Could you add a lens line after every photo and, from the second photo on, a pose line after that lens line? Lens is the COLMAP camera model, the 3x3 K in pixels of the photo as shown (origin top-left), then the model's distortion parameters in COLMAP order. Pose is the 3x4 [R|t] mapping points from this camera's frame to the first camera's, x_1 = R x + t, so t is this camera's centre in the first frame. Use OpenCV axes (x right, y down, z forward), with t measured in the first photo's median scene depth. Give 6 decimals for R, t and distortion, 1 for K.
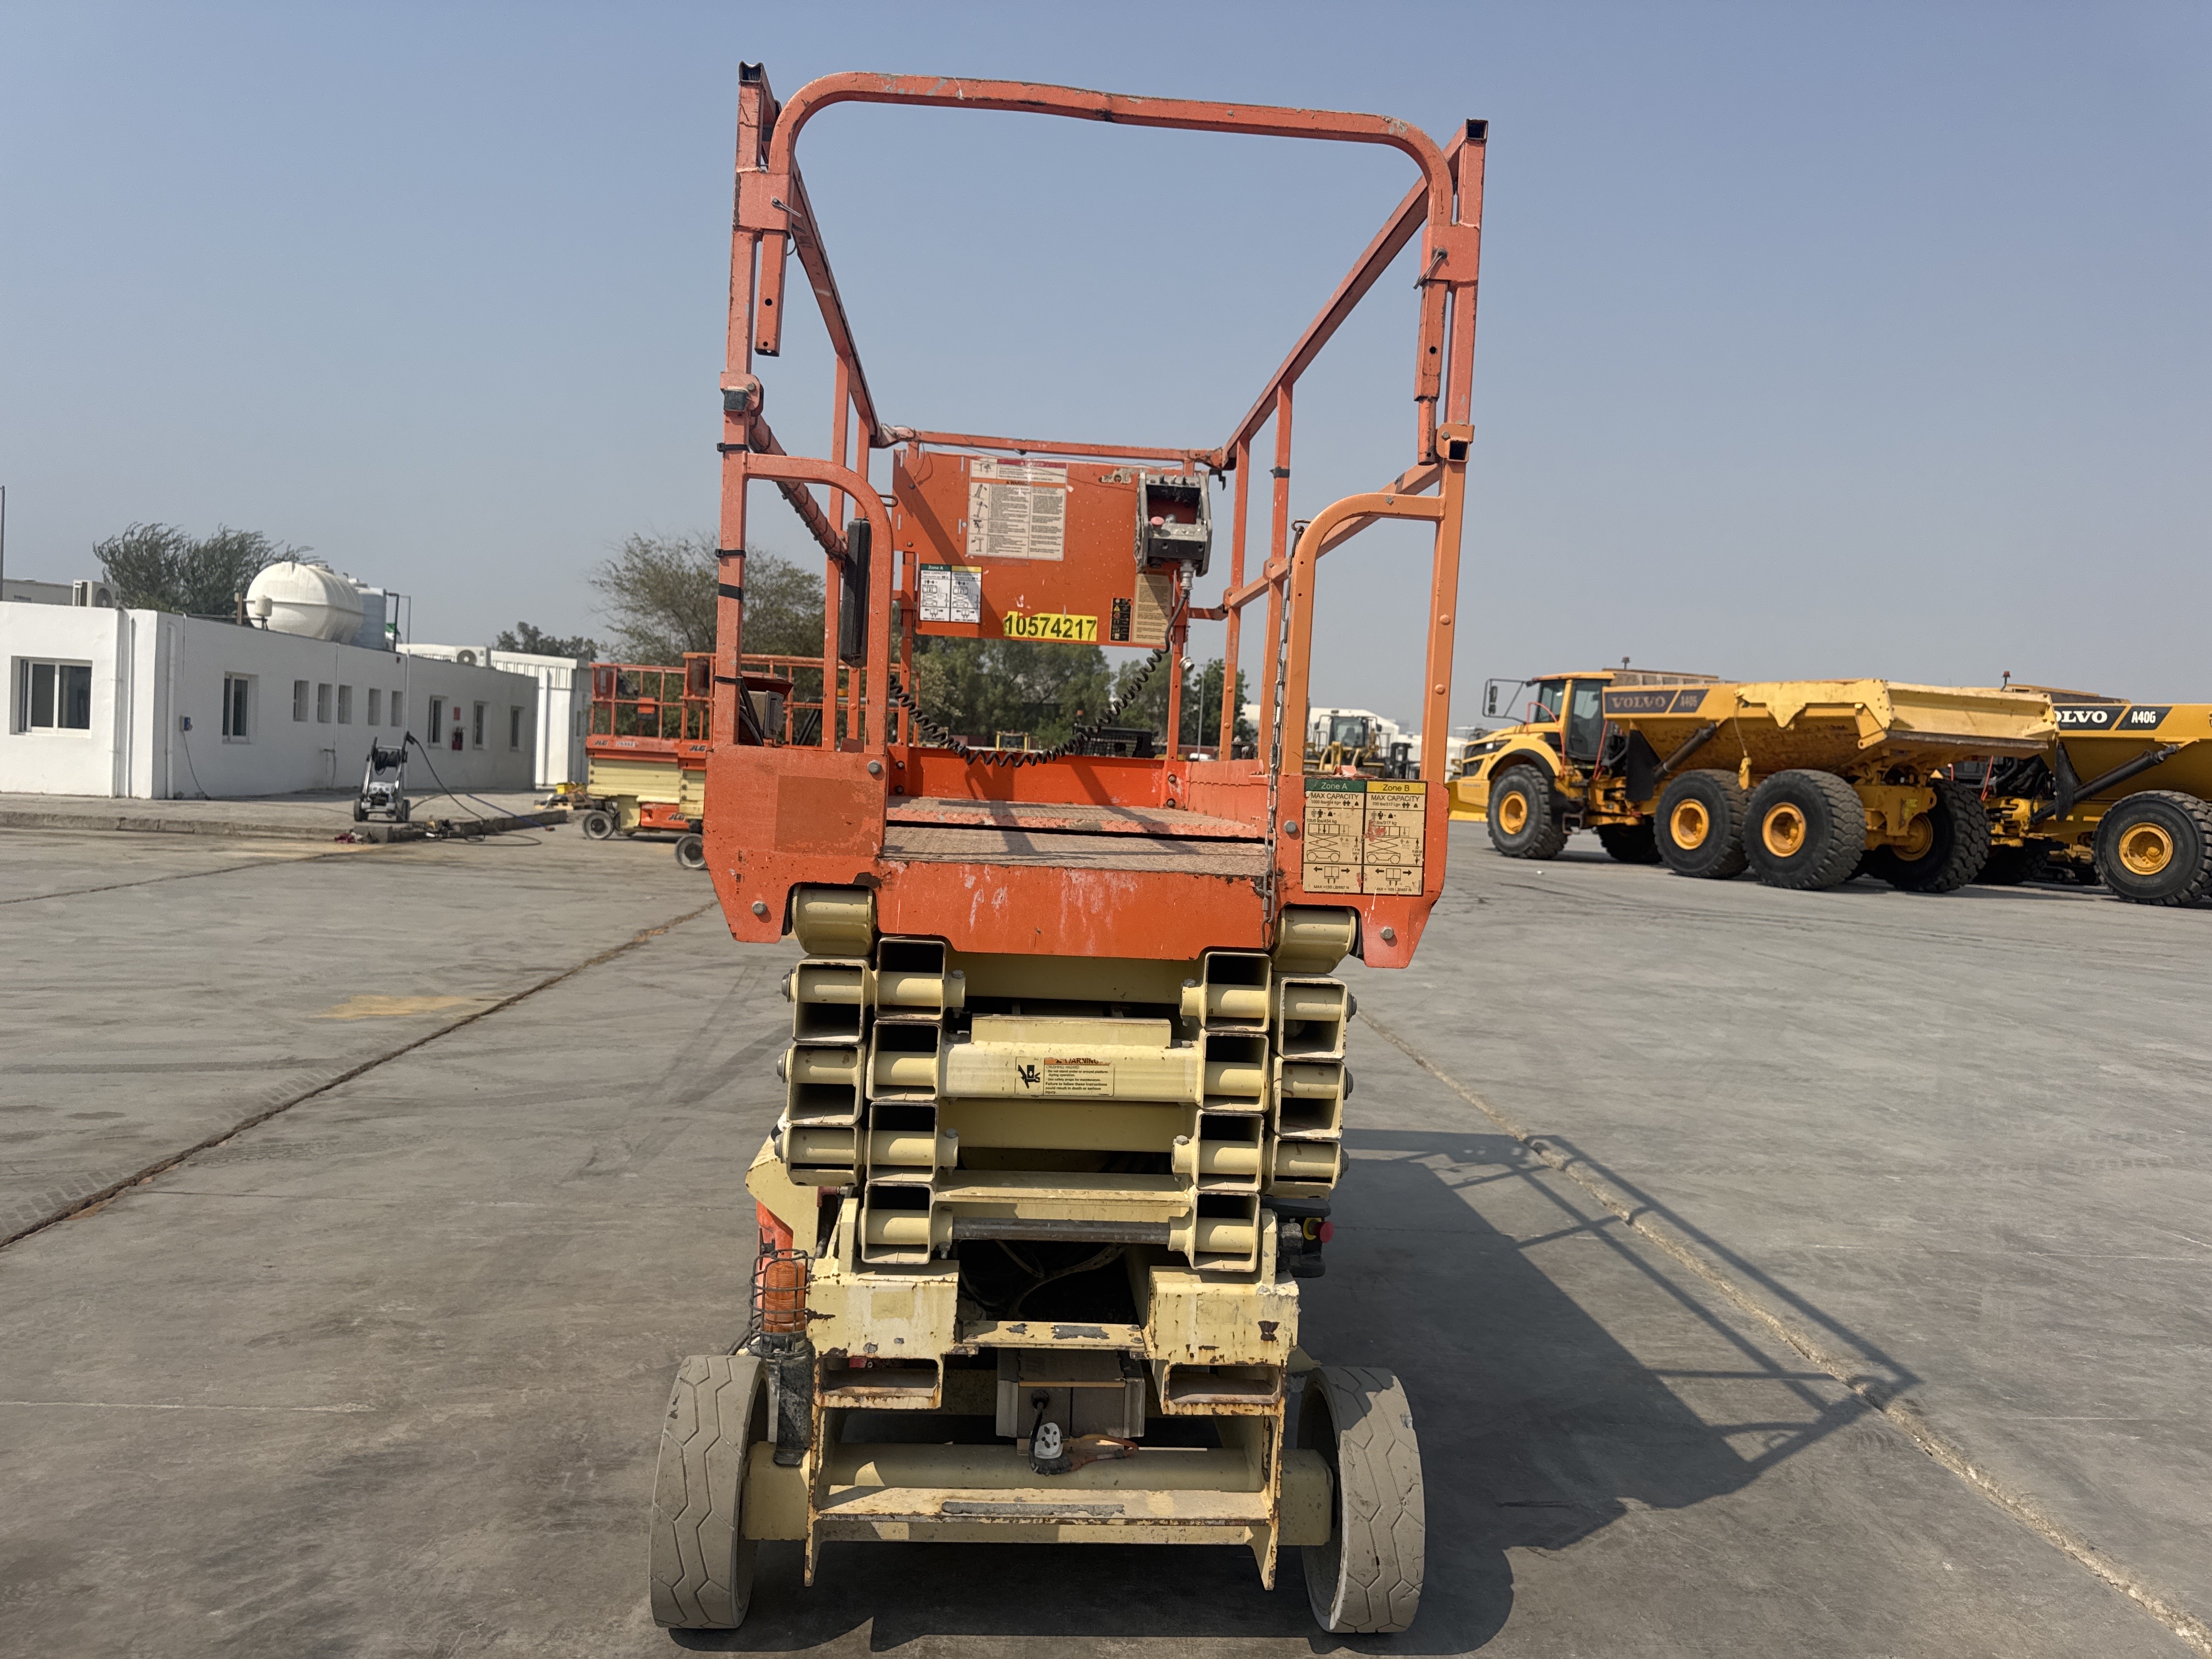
lens RADIAL K [[1570.1, 0, 1106.0], [0, 1570.1, 829.5], [0, 0, 1]] dist [-0.011889, -0.000575]
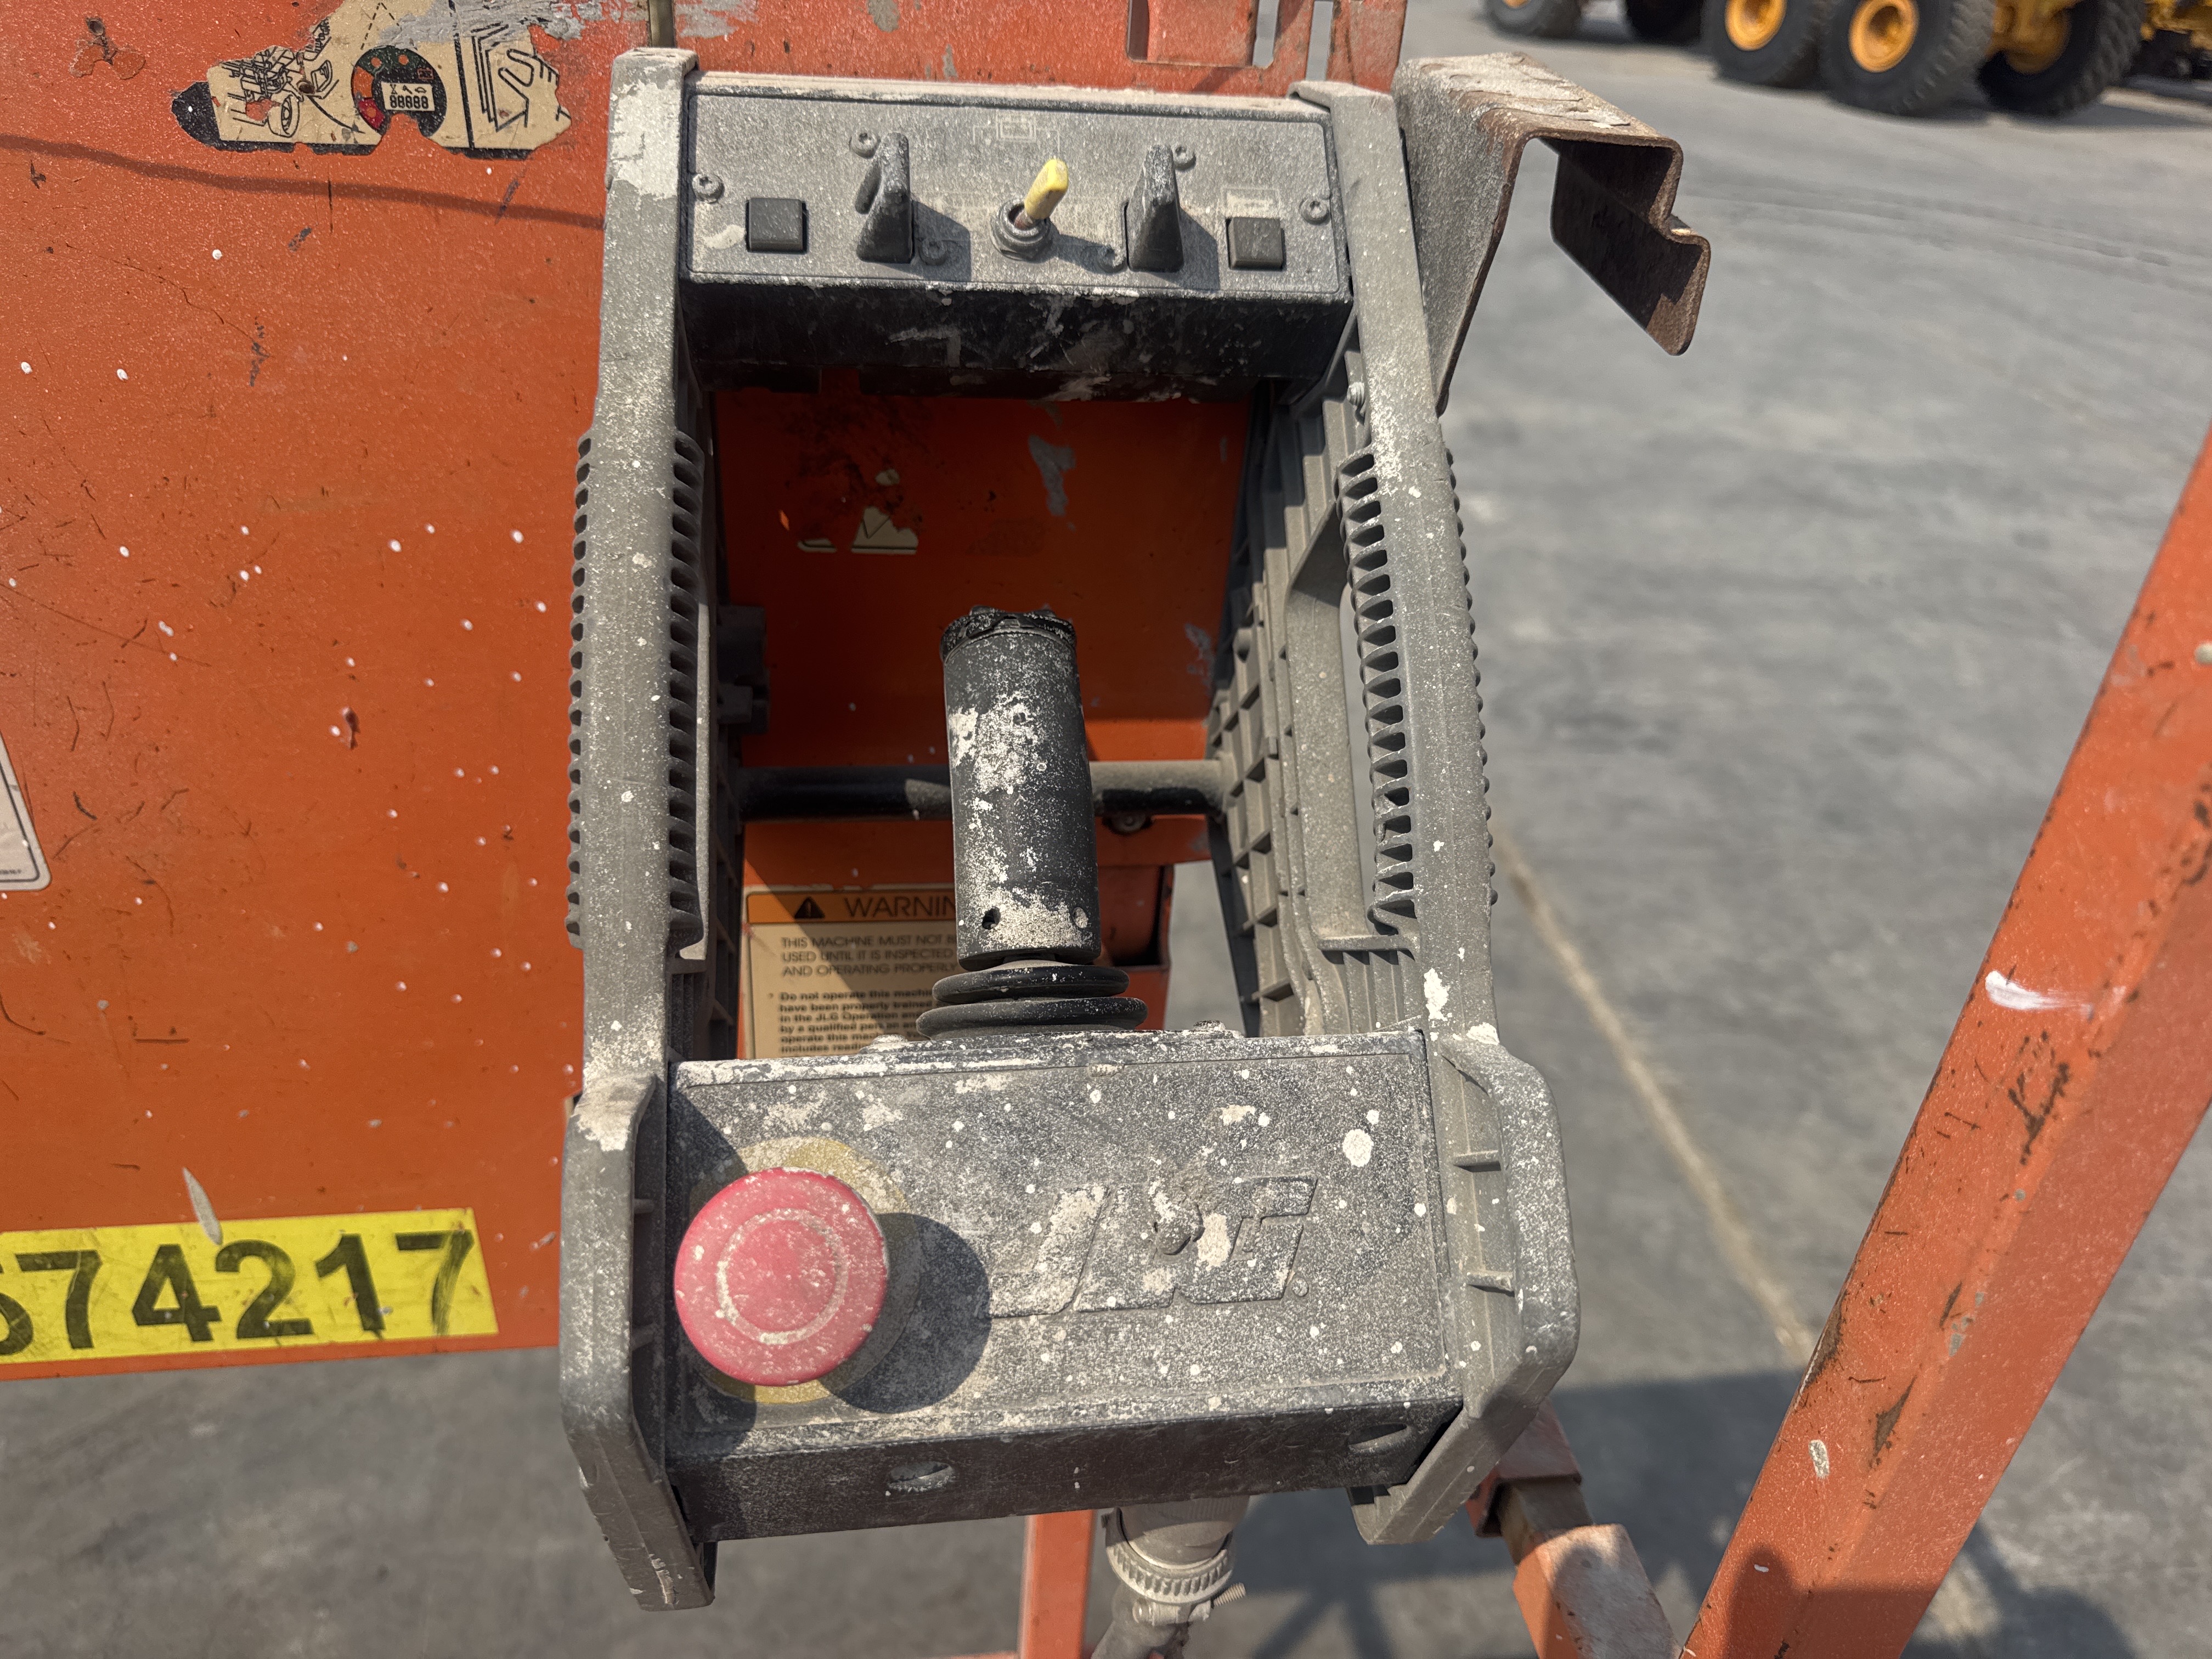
lens RADIAL K [[1570.1, 0, 1106.0], [0, 1570.1, 829.5], [0, 0, 1]] dist [-0.011889, -0.000575]
pose [[0.997775, -0.017769, 0.064261, 0.040603], [-0.017974, 0.856463, 0.515895, -0.233294], [-0.064204, -0.515902, 0.854238, 0.899529]]
